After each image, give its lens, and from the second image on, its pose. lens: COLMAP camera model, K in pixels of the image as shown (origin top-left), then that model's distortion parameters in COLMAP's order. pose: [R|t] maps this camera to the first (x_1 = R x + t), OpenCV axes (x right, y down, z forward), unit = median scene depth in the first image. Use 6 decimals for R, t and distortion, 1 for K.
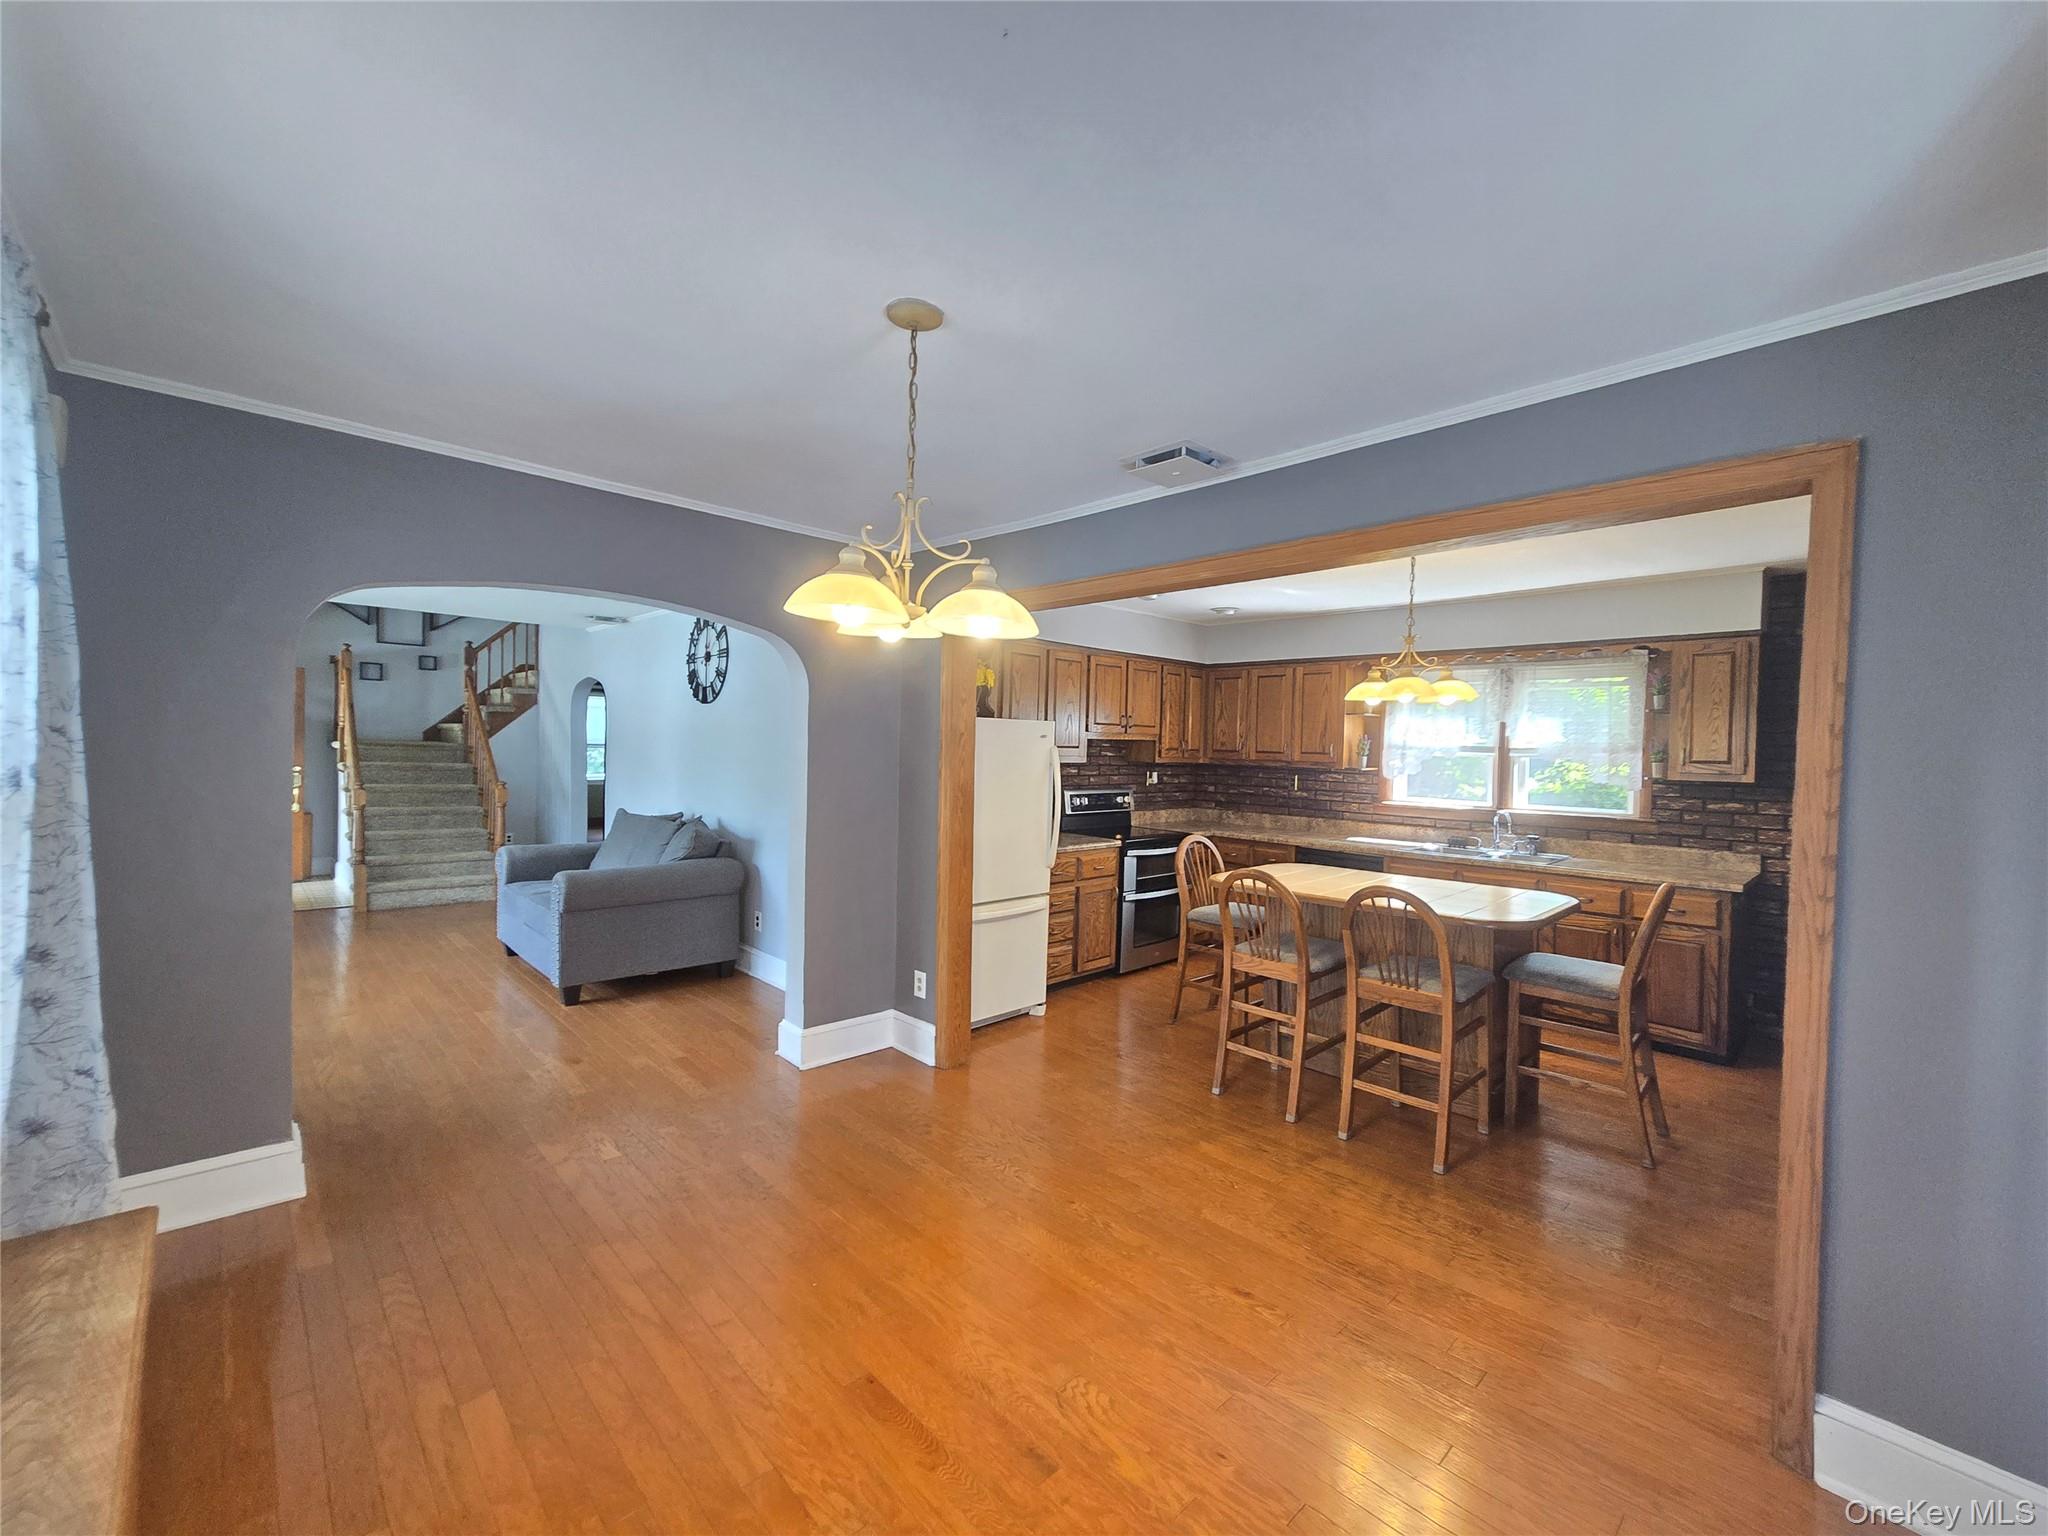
lens RADIAL K [[848.0, 0, 1037.9], [0, 848.0, 760.9], [0, 0, 1]] dist [-0.000838, -0.000037]
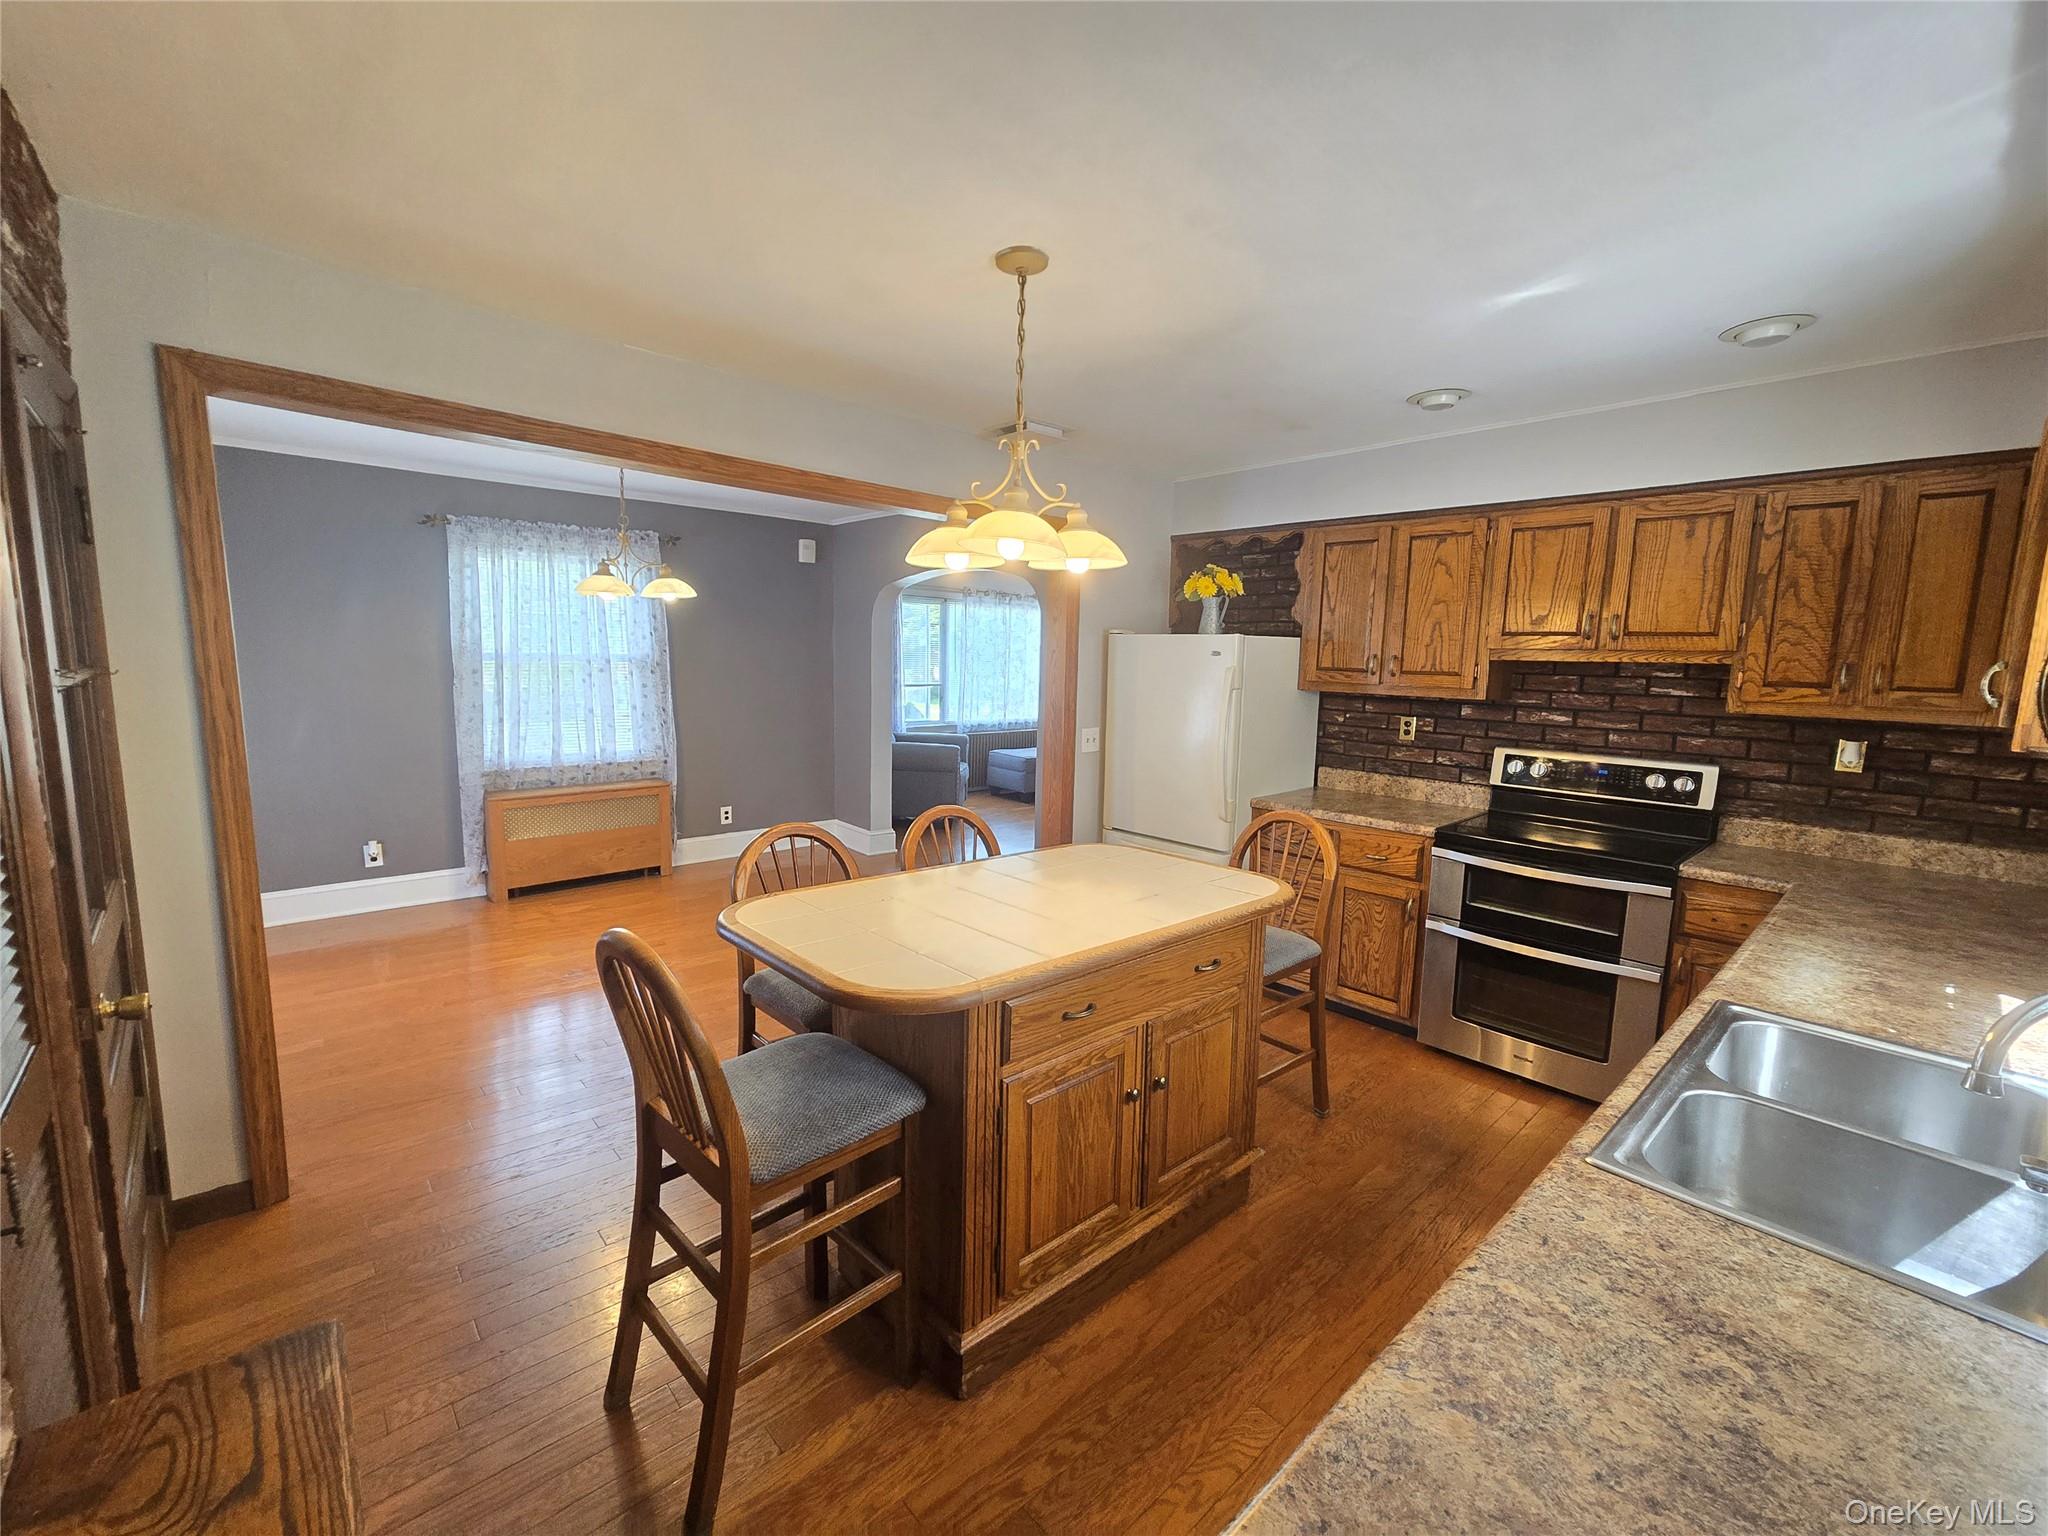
lens RADIAL K [[848.0, 0, 1023.7], [0, 848.0, 762.1], [0, 0, 1]] dist [-0.000838, -0.000037]
pose [[-0.045525, 0.101736, -0.993769, 1.080486], [-0.040371, 0.993801, 0.103589, -0.006222], [0.998147, 0.044836, -0.041135, 1.119792]]
